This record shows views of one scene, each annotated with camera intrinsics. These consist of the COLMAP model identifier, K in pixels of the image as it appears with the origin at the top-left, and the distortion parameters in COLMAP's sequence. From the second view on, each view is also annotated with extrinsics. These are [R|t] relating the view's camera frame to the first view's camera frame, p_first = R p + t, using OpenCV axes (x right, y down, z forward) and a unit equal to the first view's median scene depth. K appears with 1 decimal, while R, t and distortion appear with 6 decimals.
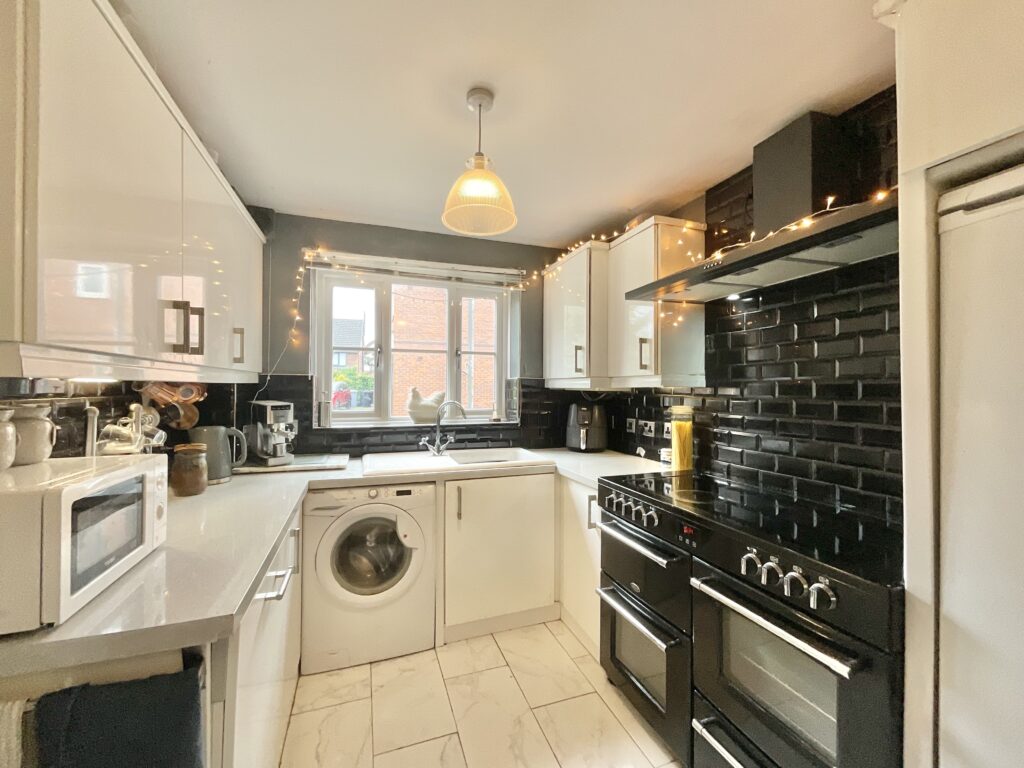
lens RADIAL K [[415.0, 0, 511.3], [0, 415.0, 385.4], [0, 0, 1]] dist [-0.001875, -0.000177]
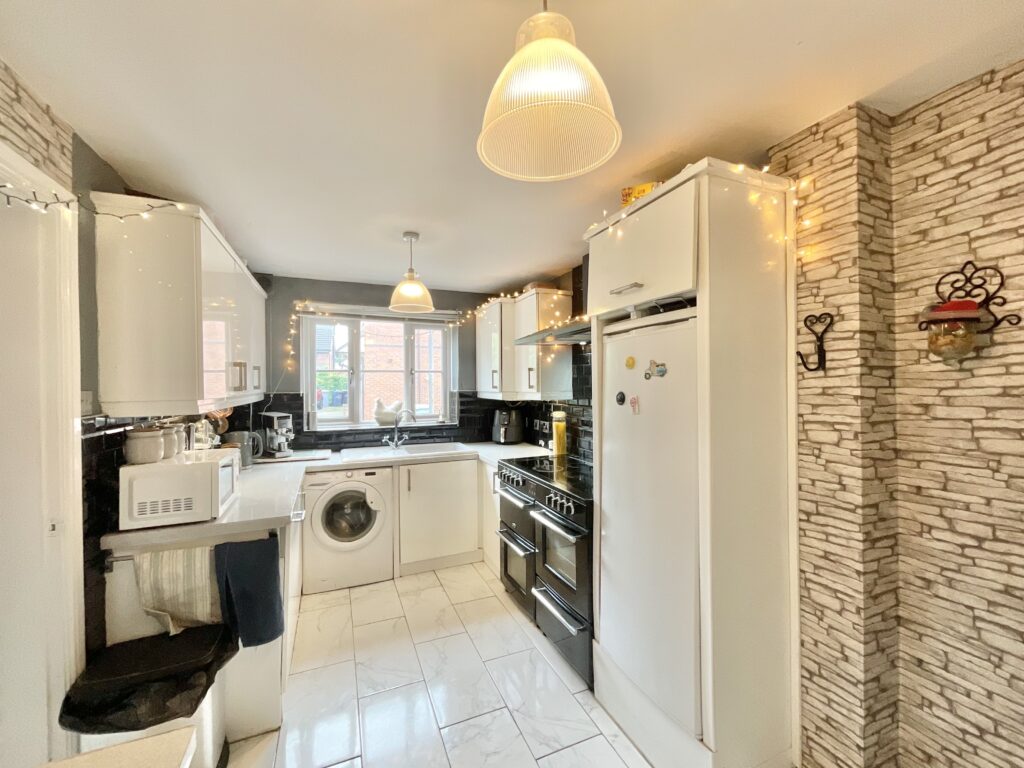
lens RADIAL K [[415.4, 0, 512.0], [0, 415.4, 384.0], [0, 0, 1]] dist [0.000378, -0.000104]
pose [[0.998000, -0.011354, 0.062182, 0.140503], [0.010945, 0.999916, 0.006910, -0.059860], [-0.062256, -0.006216, 0.998041, -0.456800]]
